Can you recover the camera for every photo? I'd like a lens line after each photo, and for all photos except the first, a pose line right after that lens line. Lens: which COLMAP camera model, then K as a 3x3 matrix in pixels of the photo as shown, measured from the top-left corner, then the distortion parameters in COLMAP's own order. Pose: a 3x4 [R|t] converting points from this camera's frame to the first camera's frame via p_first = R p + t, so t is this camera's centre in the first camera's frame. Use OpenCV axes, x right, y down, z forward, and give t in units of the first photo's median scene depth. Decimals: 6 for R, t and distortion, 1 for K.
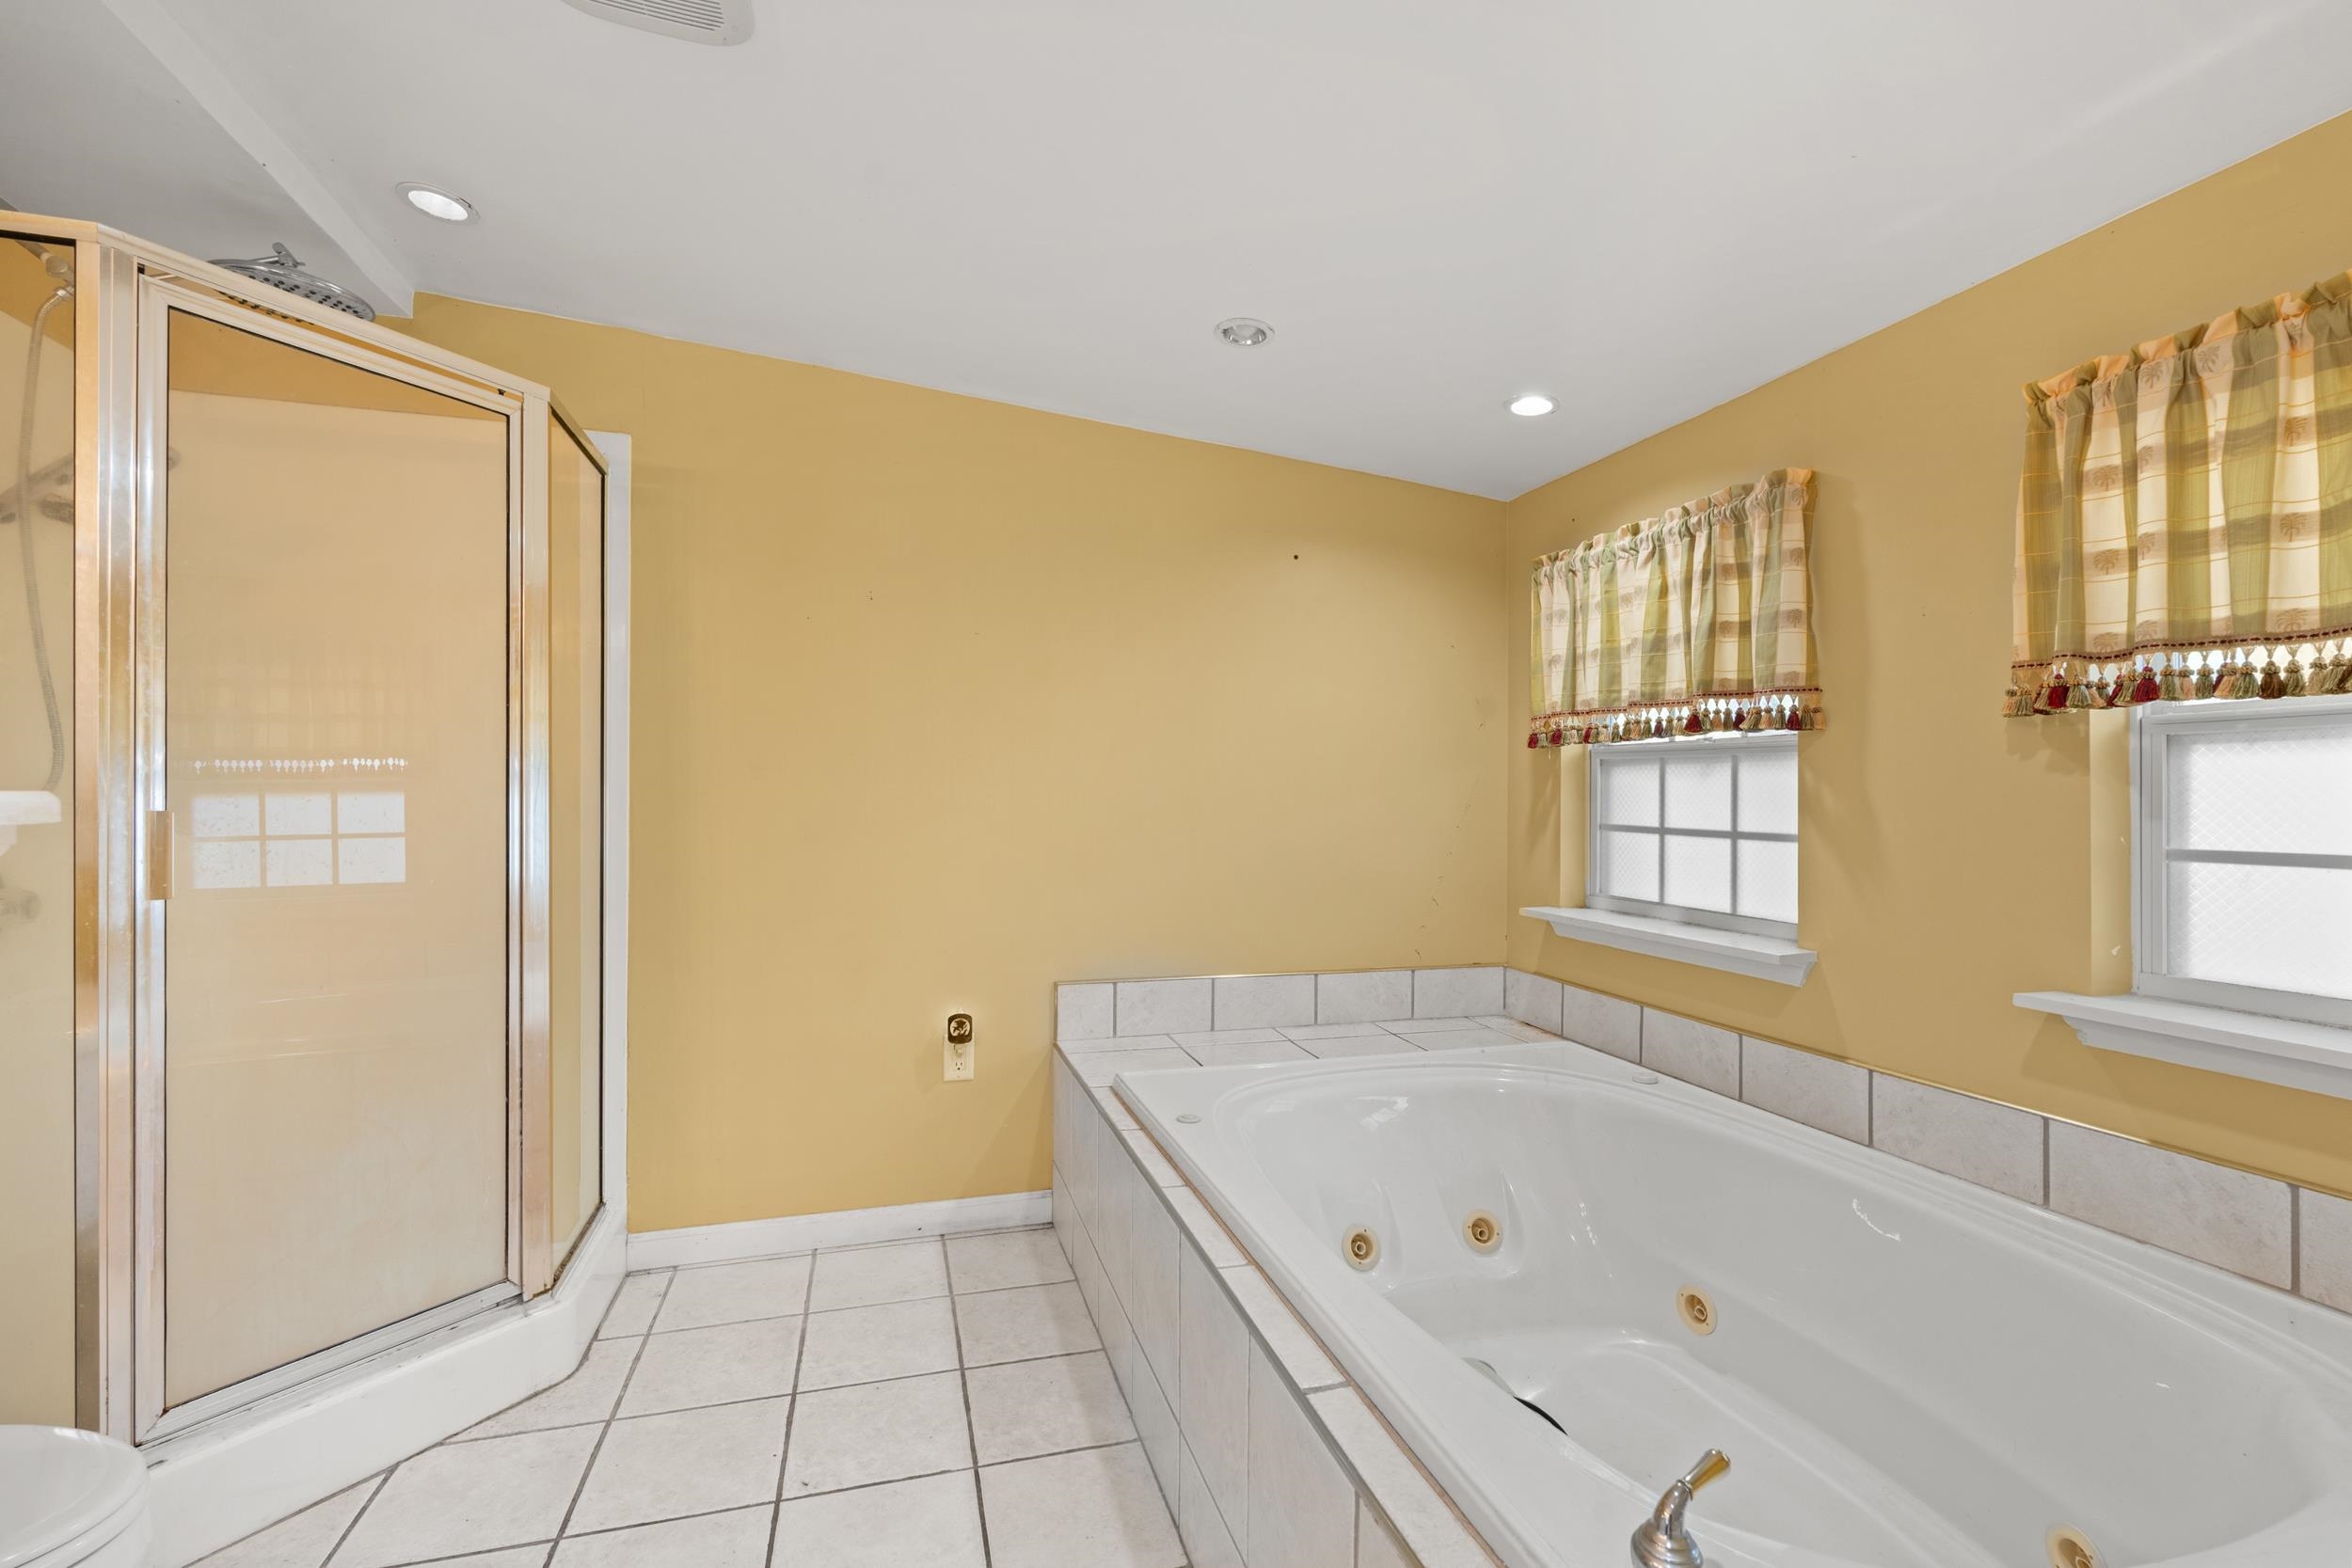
lens RADIAL K [[1028.7, 0, 1181.6], [0, 1028.7, 805.2], [0, 0, 1]] dist [-0.013976, 0.000052]
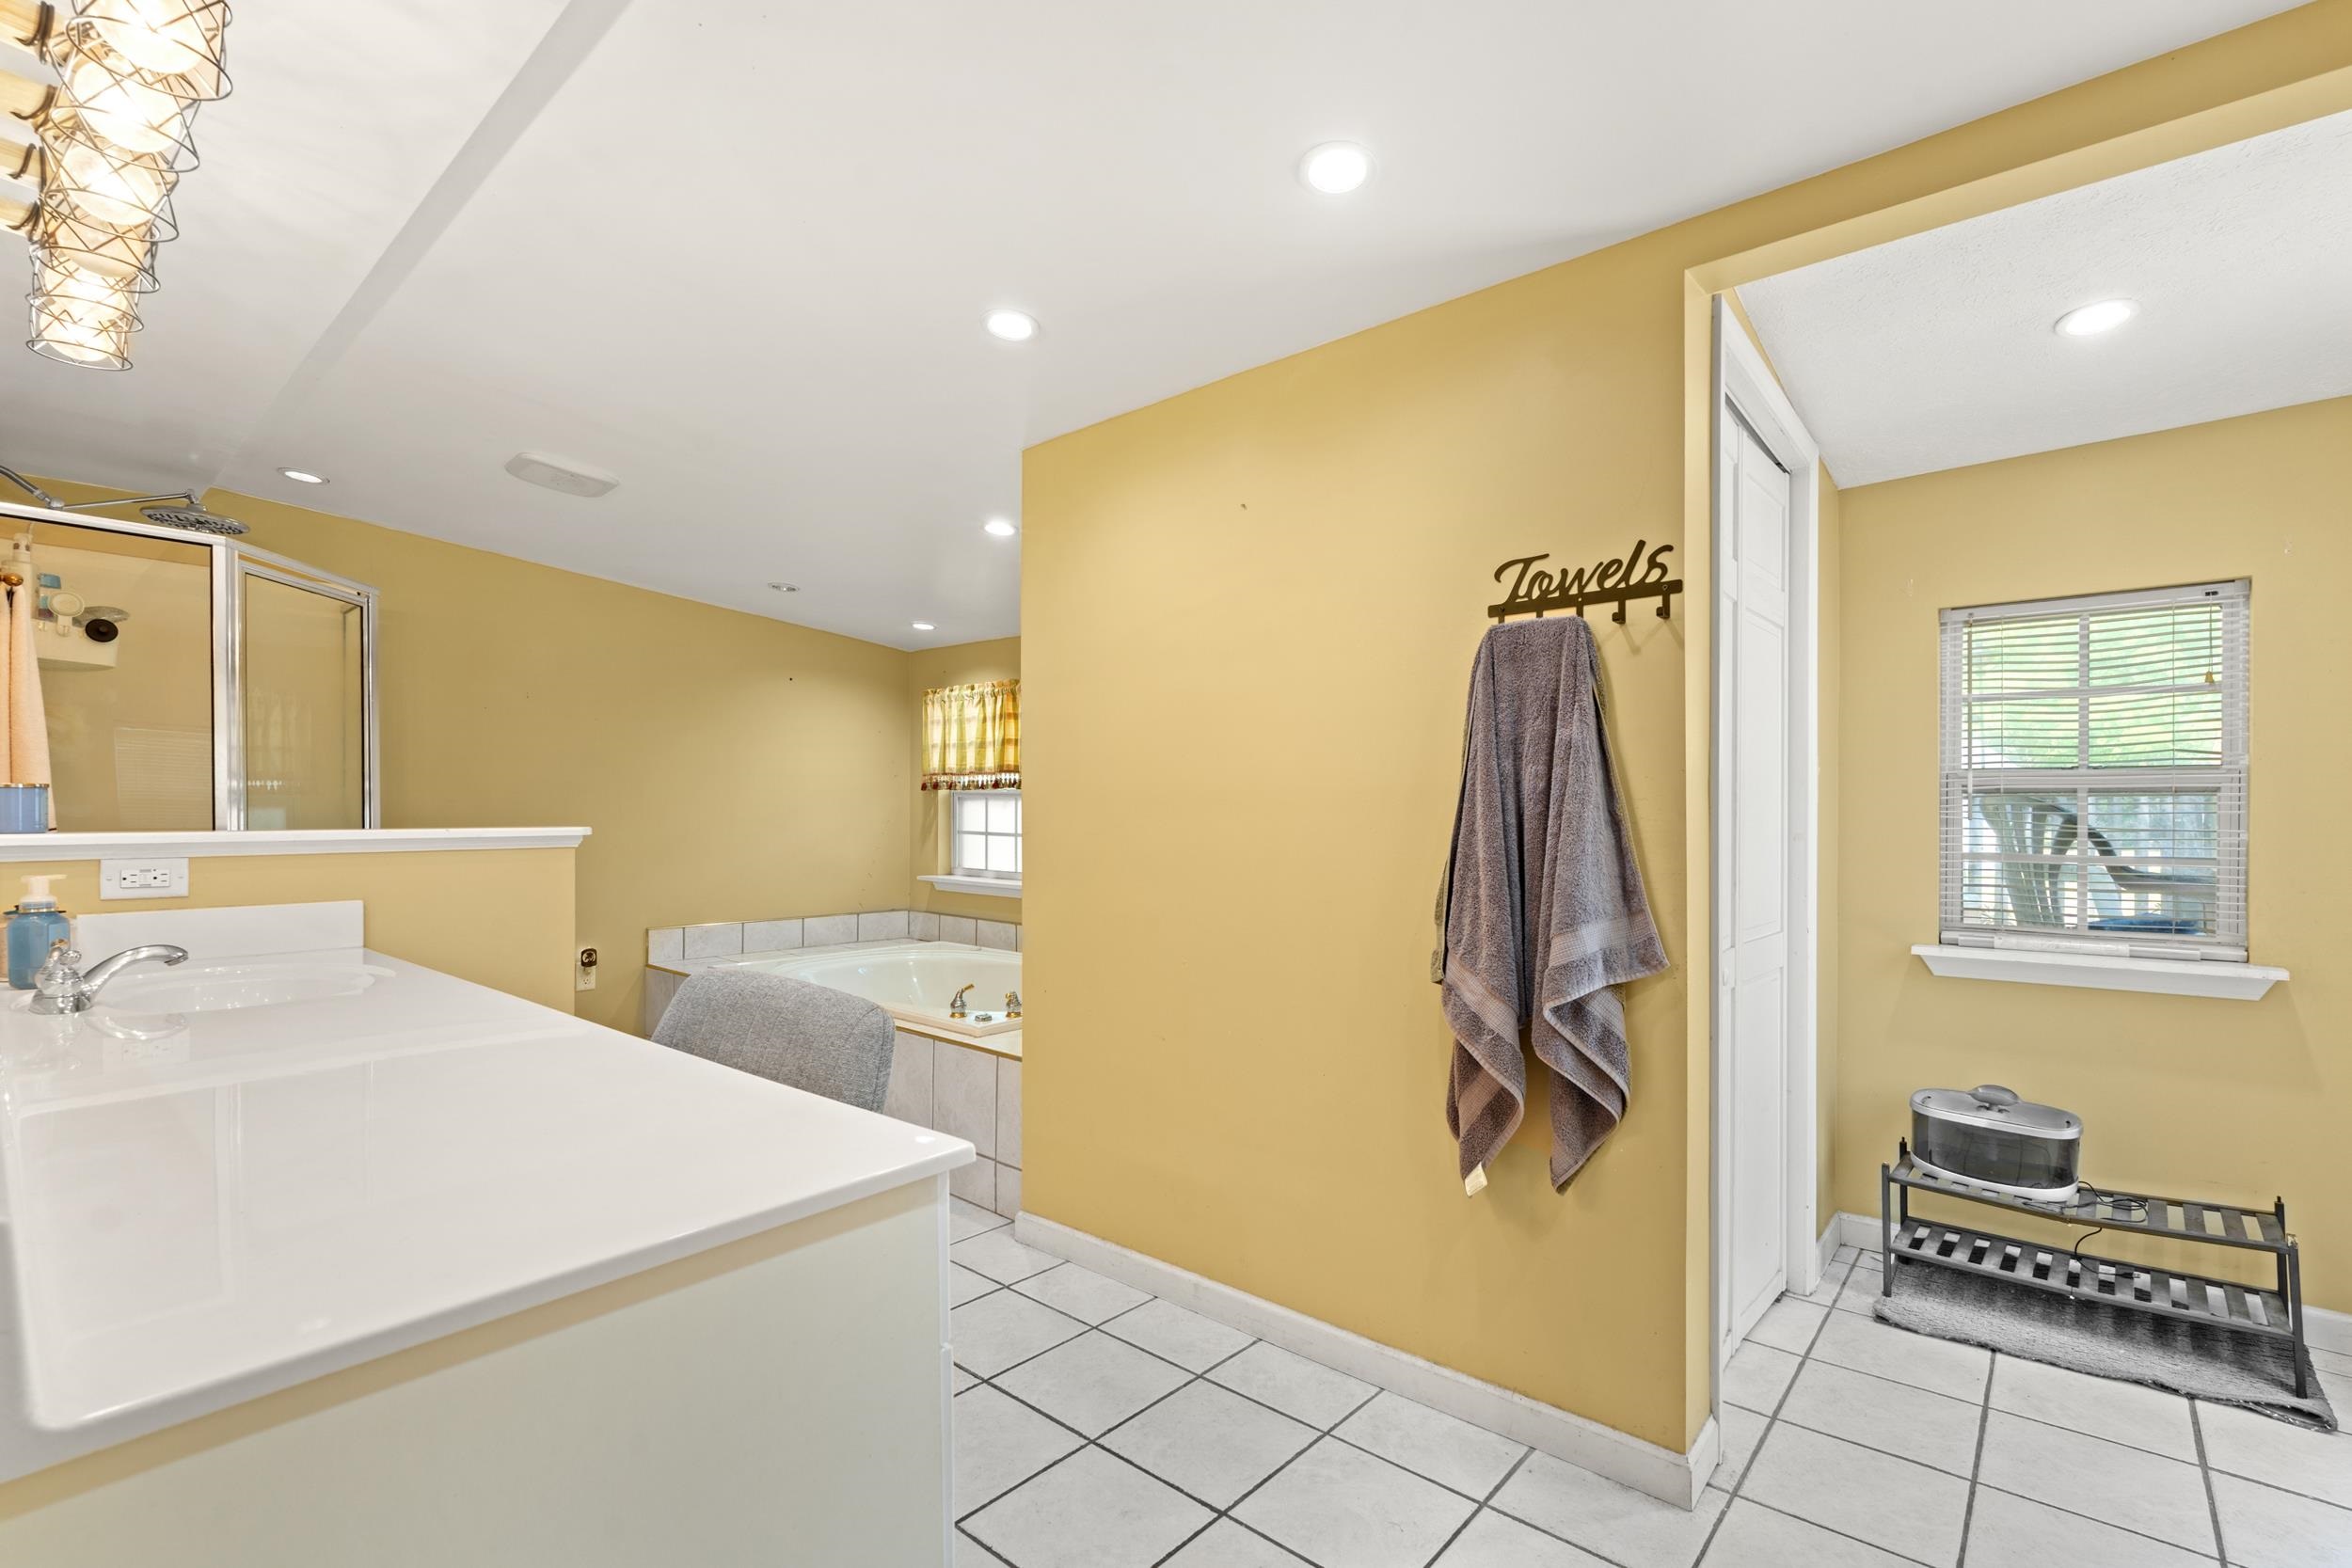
lens RADIAL K [[1028.7, 0, 1181.6], [0, 1028.7, 805.2], [0, 0, 1]] dist [-0.013976, 0.000052]
pose [[0.839221, 0.001755, 0.543788, -0.315238], [0.001879, 0.999979, -0.006127, -0.018139], [-0.543787, 0.006164, 0.839200, -0.923930]]
